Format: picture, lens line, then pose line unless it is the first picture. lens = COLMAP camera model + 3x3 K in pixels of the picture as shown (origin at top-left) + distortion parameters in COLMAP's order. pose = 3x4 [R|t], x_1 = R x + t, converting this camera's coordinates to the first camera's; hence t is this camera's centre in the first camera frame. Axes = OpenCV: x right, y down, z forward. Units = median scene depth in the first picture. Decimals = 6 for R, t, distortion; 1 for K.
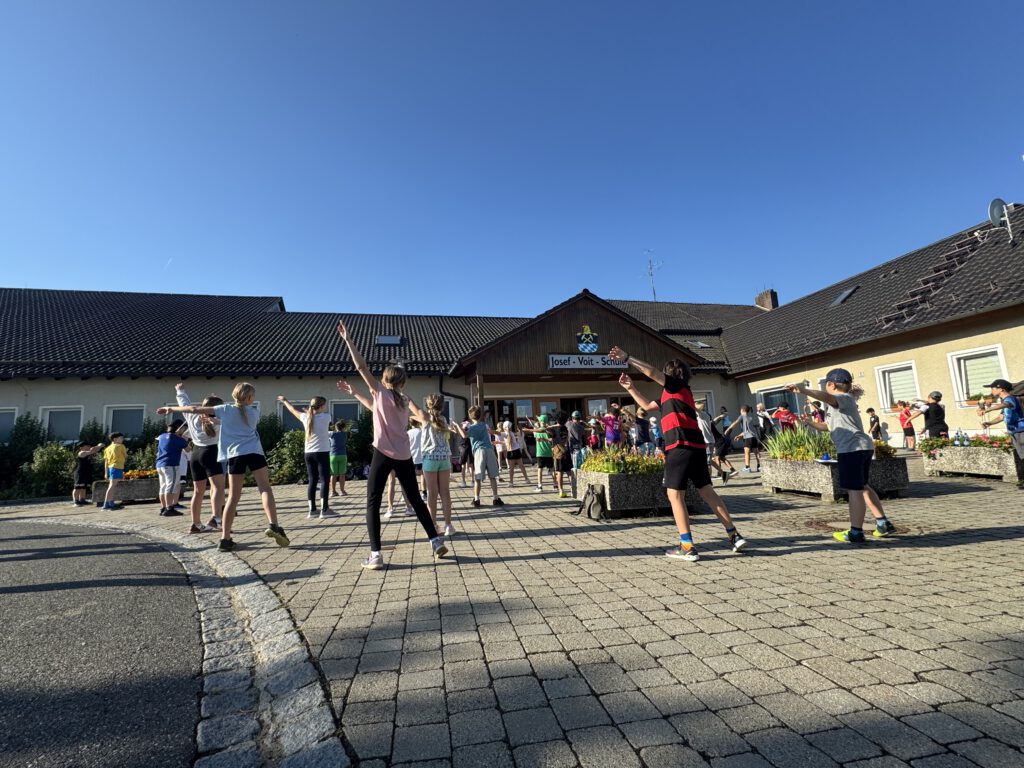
lens RADIAL K [[448.6, 0, 511.2], [0, 448.6, 378.0], [0, 0, 1]] dist [-0.001902, -0.000369]
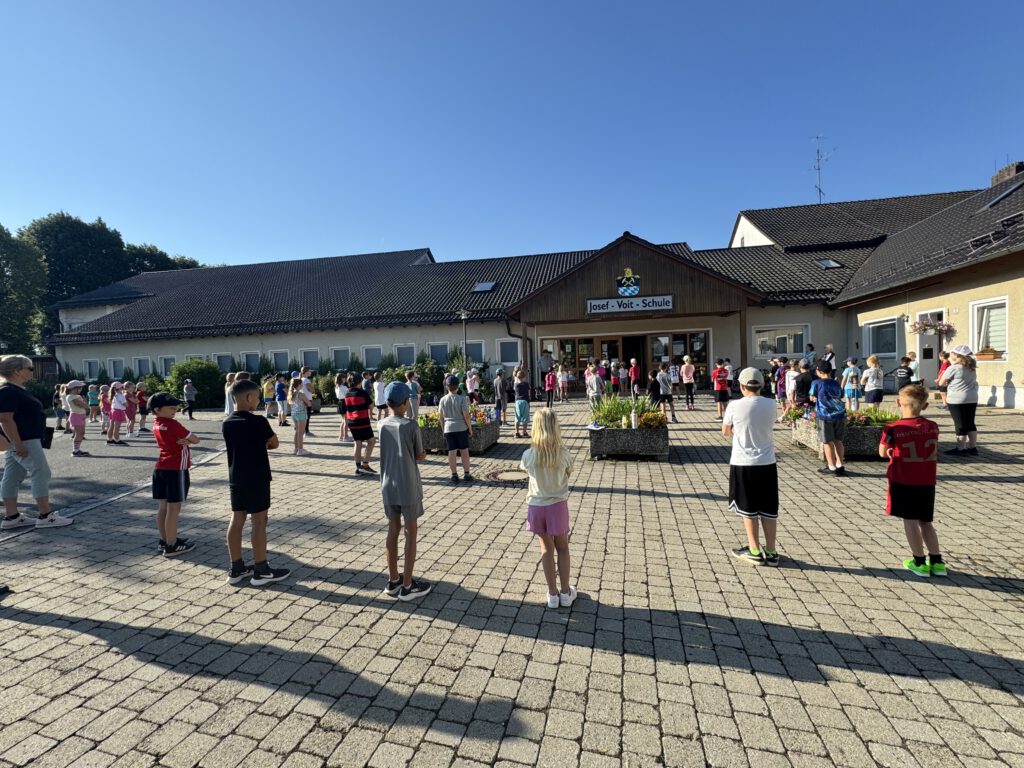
lens RADIAL K [[448.6, 0, 510.8], [0, 448.6, 381.8], [0, 0, 1]] dist [-0.001902, -0.000369]
pose [[0.901372, 0.032884, -0.431796, 0.378894], [0.053165, 0.981167, 0.185703, -0.067931], [0.429771, -0.190344, 0.882647, -0.067800]]
